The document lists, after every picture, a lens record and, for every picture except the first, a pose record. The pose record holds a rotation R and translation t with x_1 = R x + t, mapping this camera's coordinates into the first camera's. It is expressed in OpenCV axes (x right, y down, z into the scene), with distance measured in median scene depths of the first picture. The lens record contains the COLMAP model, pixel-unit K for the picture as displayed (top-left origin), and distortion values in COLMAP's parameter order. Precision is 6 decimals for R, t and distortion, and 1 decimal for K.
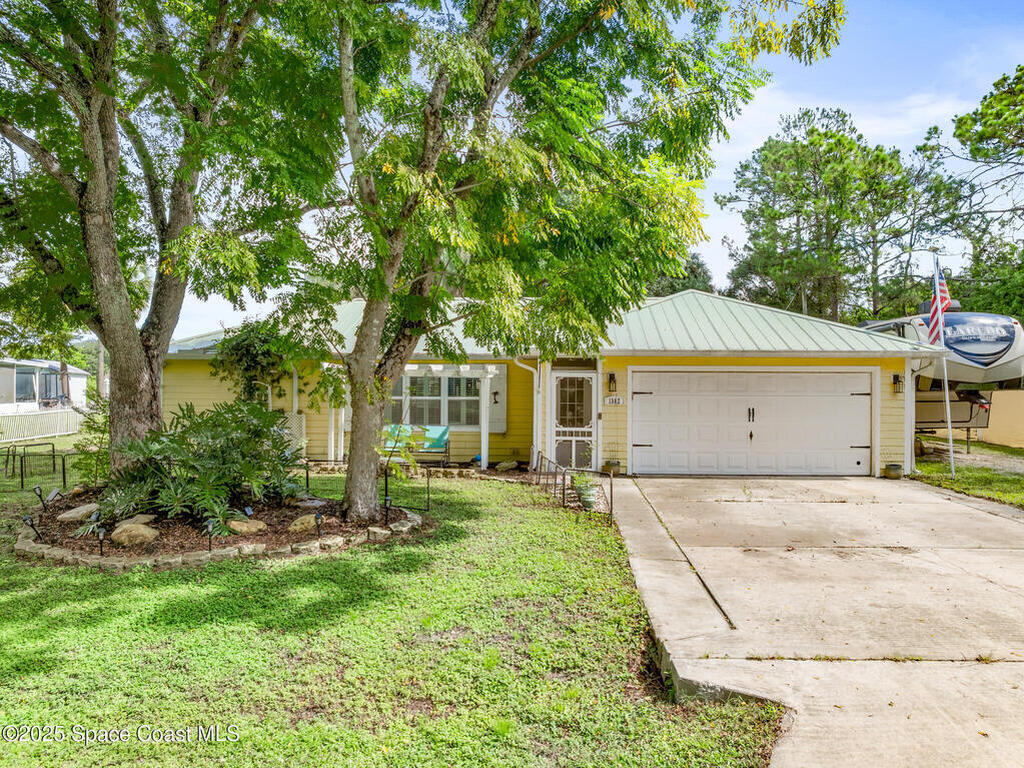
lens RADIAL K [[721.8, 0, 512.0], [0, 721.8, 384.0], [0, 0, 1]] dist [-0.045582, 0.010753]
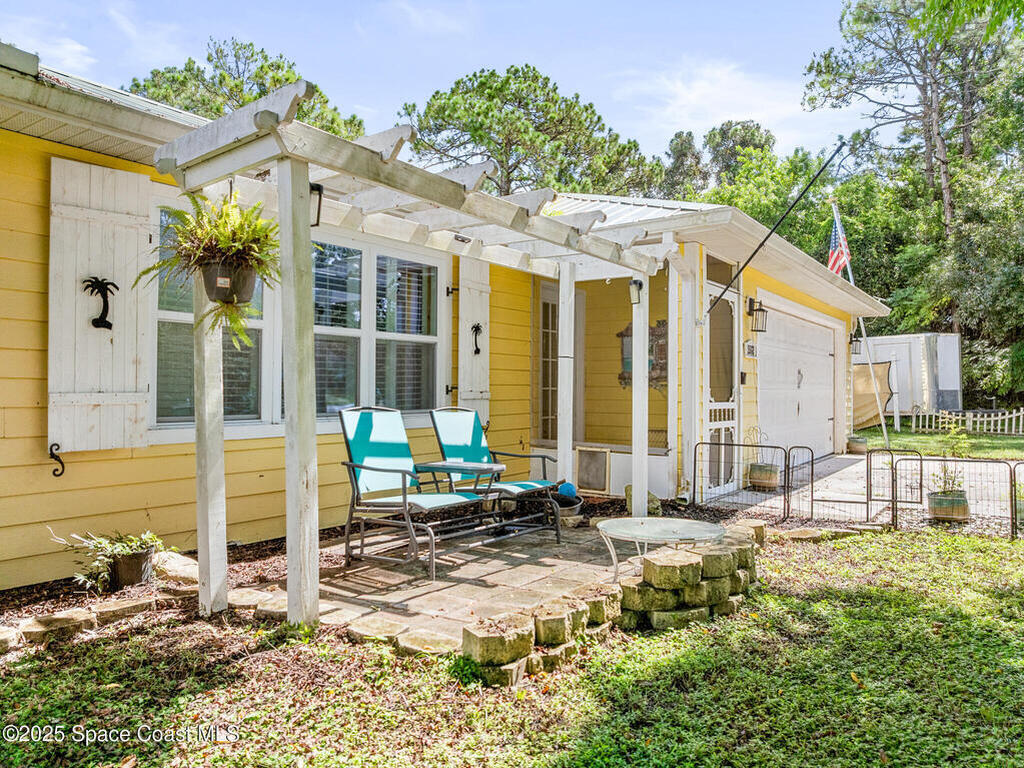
lens RADIAL K [[721.8, 0, 512.0], [0, 721.8, 384.0], [0, 0, 1]] dist [-0.045582, 0.010753]
pose [[0.521249, 0.002400, 0.853401, -0.593390], [-0.006452, 0.999979, 0.001128, 0.072415], [-0.853380, -0.006094, 0.521254, 1.293494]]
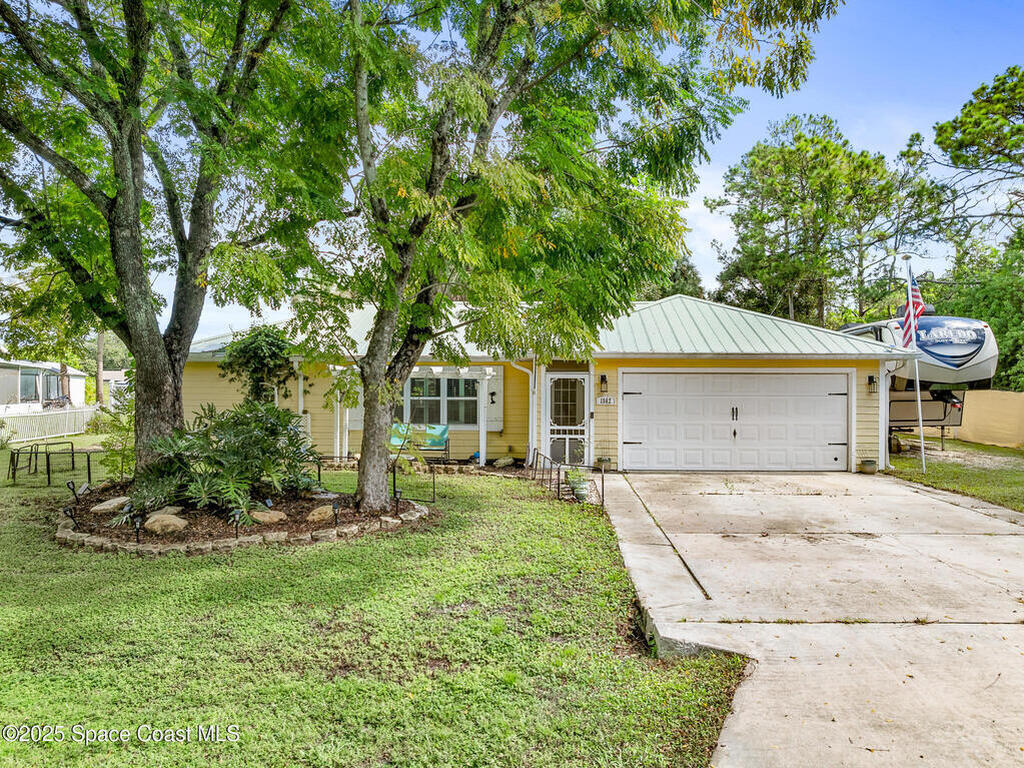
lens RADIAL K [[721.8, 0, 512.0], [0, 721.8, 384.0], [0, 0, 1]] dist [-0.045582, 0.010753]
pose [[0.999940, -0.001310, 0.010917, -0.010211], [0.001312, 0.999999, -0.000196, -0.001758], [-0.010917, 0.000210, 0.999940, -0.081856]]
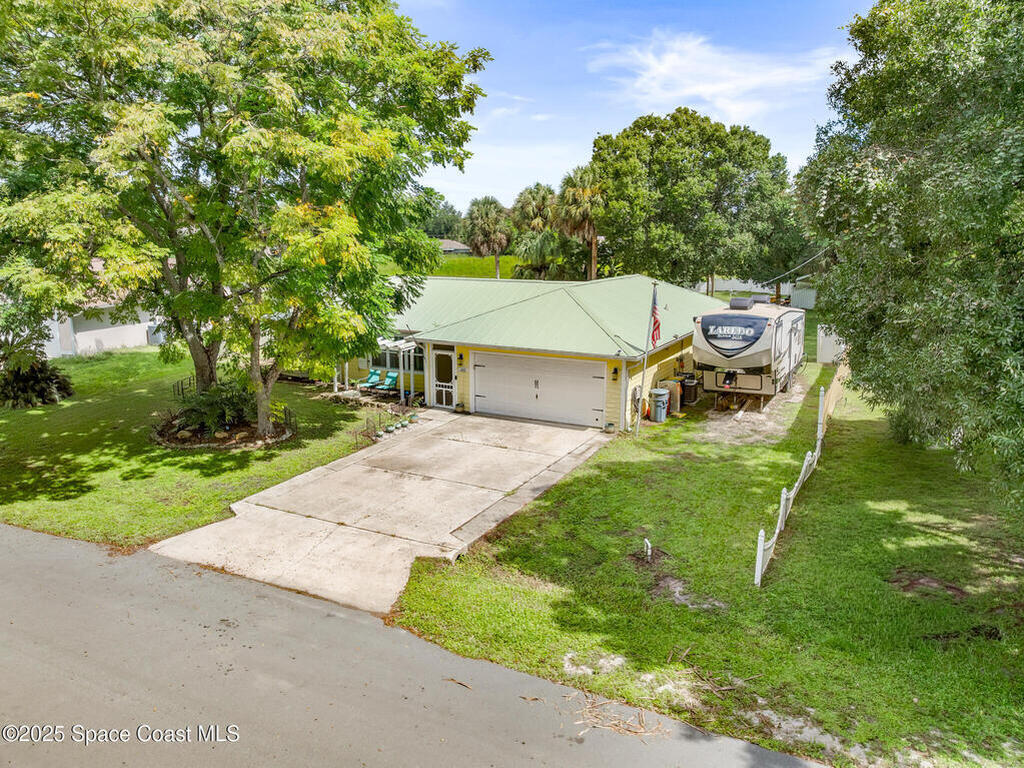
lens RADIAL K [[721.8, 0, 512.0], [0, 721.8, 384.0], [0, 0, 1]] dist [-0.045582, 0.010753]
pose [[0.913542, 0.078098, -0.399175, 1.380820], [0.005670, 0.978853, 0.204488, -0.432472], [0.406704, -0.189072, 0.893780, -0.720968]]
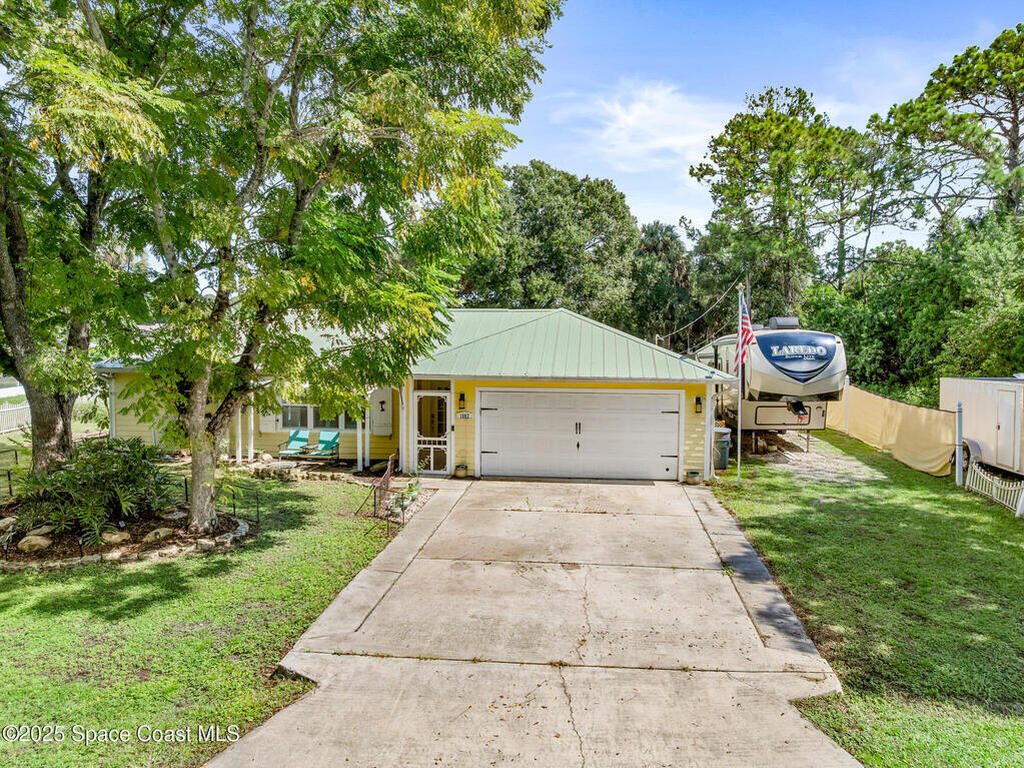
lens RADIAL K [[721.8, 0, 512.0], [0, 721.8, 384.0], [0, 0, 1]] dist [-0.045582, 0.010753]
pose [[0.999034, 0.003055, -0.043836, 0.405550], [0.000236, 0.997194, 0.074863, -0.177684], [0.043941, -0.074801, 0.996230, -0.286666]]
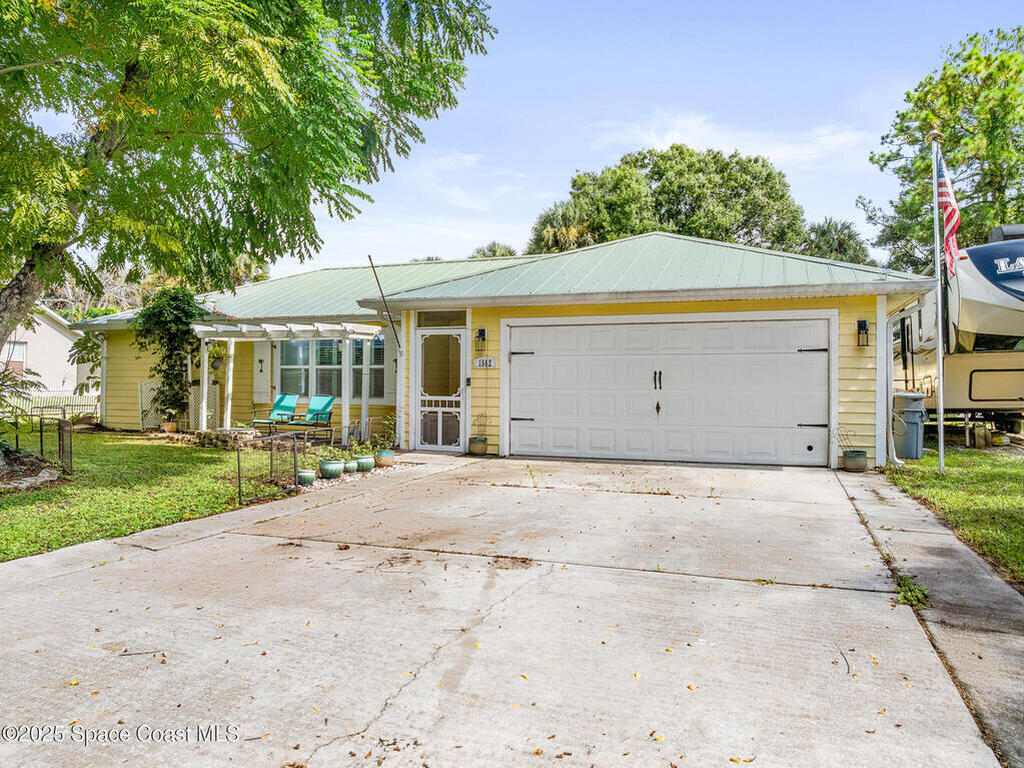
lens RADIAL K [[721.8, 0, 512.0], [0, 721.8, 384.0], [0, 0, 1]] dist [-0.045582, 0.010753]
pose [[0.960076, 0.000614, -0.279737, 0.584672], [-0.001179, 0.999998, -0.001853, 0.071529], [0.279735, 0.002109, 0.960075, 0.352373]]
